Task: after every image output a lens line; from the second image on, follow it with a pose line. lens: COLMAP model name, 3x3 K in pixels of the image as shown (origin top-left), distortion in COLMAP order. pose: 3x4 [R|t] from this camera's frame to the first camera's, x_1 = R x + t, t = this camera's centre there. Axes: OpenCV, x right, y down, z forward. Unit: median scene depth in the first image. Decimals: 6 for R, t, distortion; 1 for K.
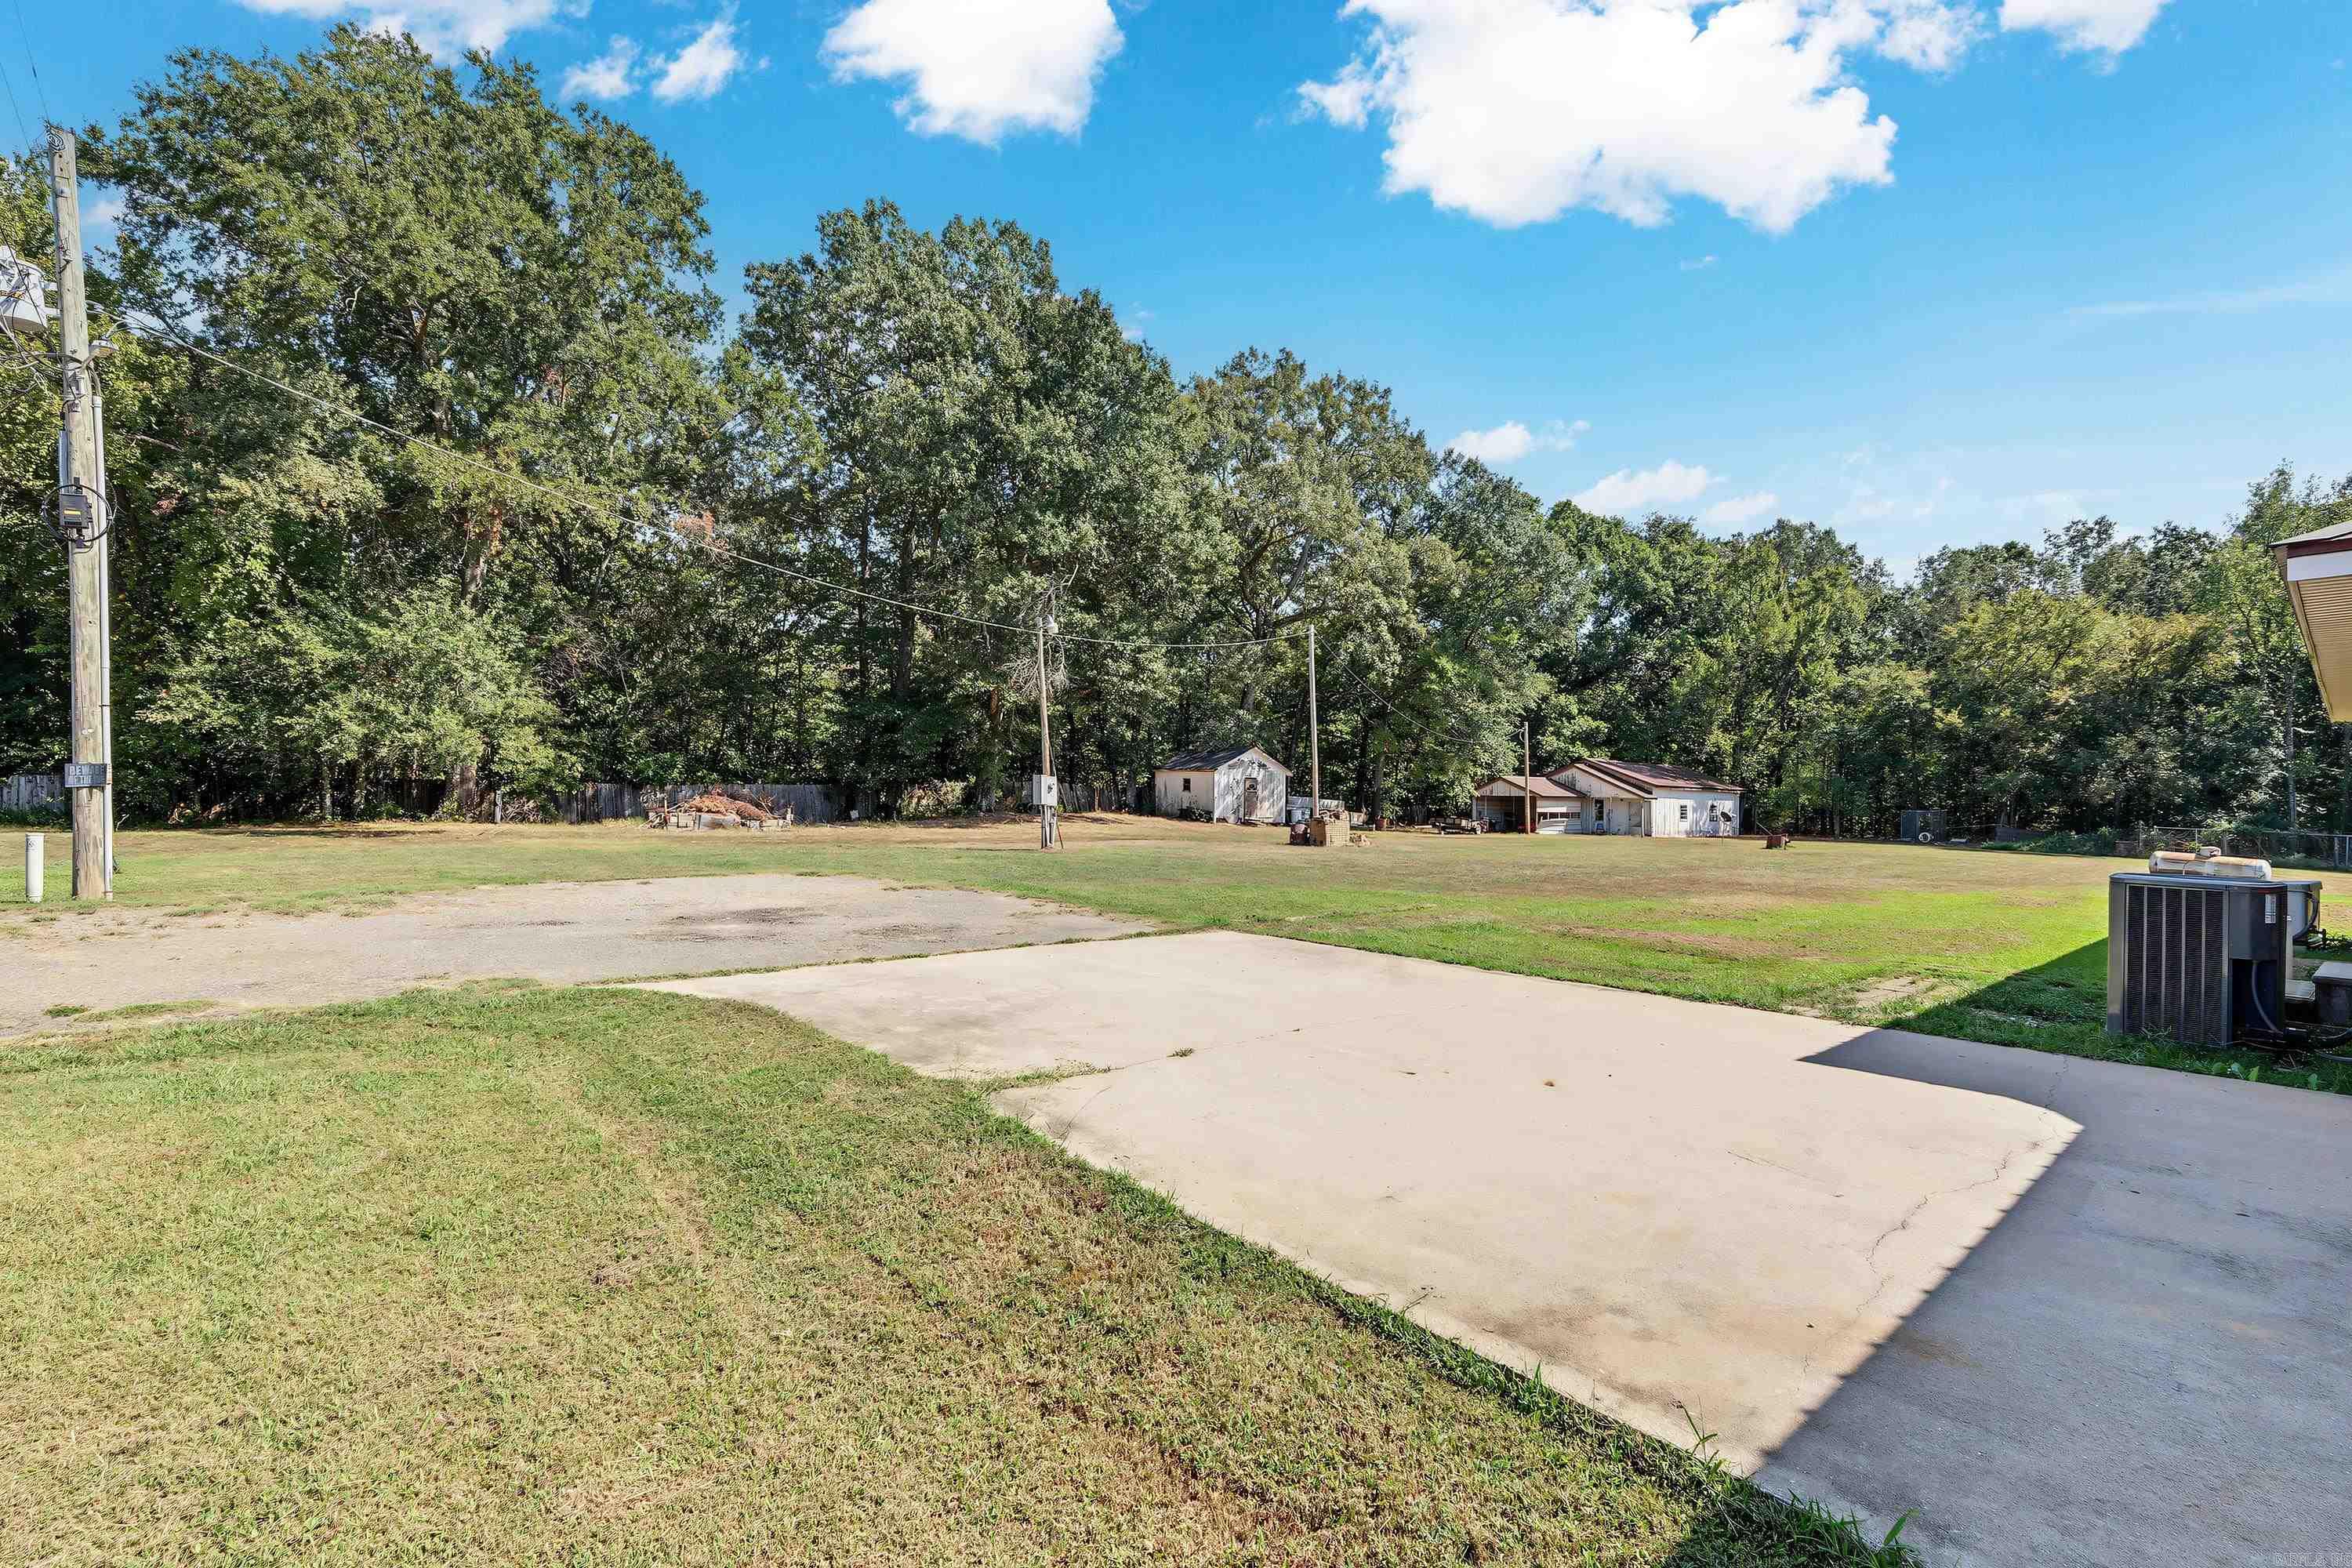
lens RADIAL K [[1064.1, 0, 1175.8], [0, 1064.1, 784.3], [0, 0, 1]] dist [-0.003544, -0.000322]
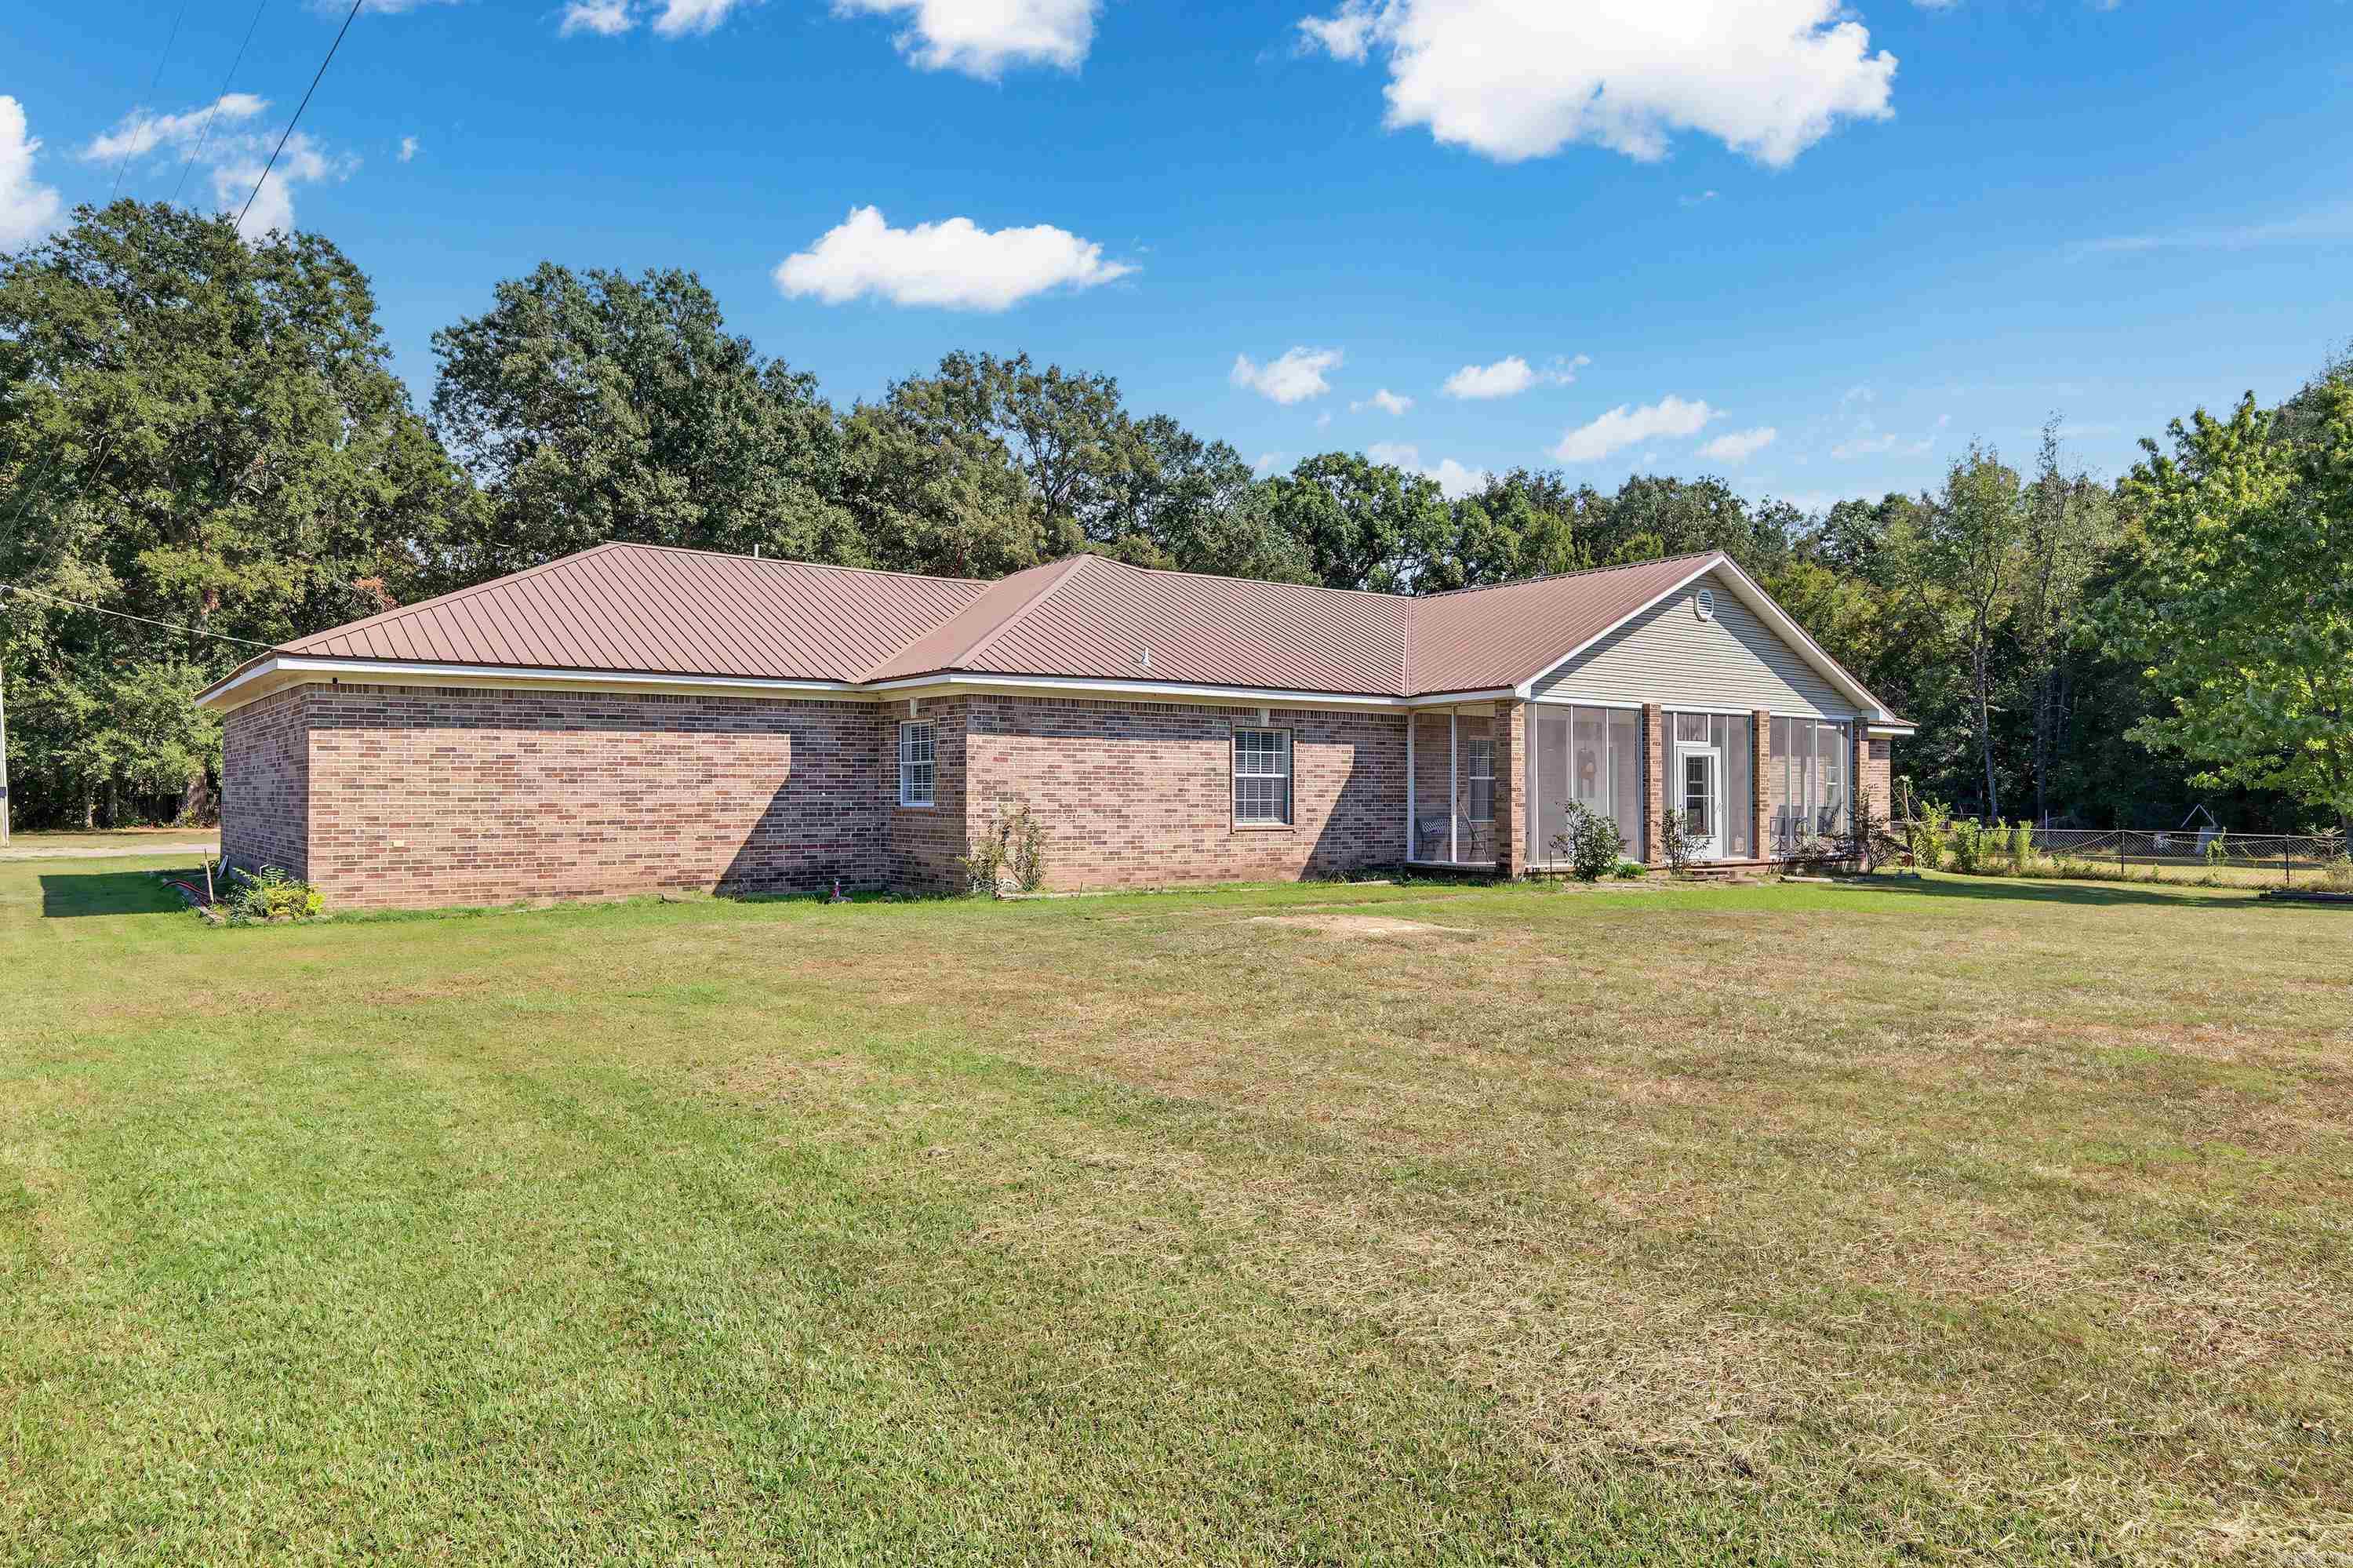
lens RADIAL K [[1535.9, 0, 1176.5], [0, 1535.9, 793.4], [0, 0, 1]] dist [0.000067, 0.002589]
pose [[0.998430, -0.018773, -0.052769, 0.724971], [0.019242, 0.999780, 0.008381, 0.004264], [0.052600, -0.009383, 0.998572, -0.931252]]
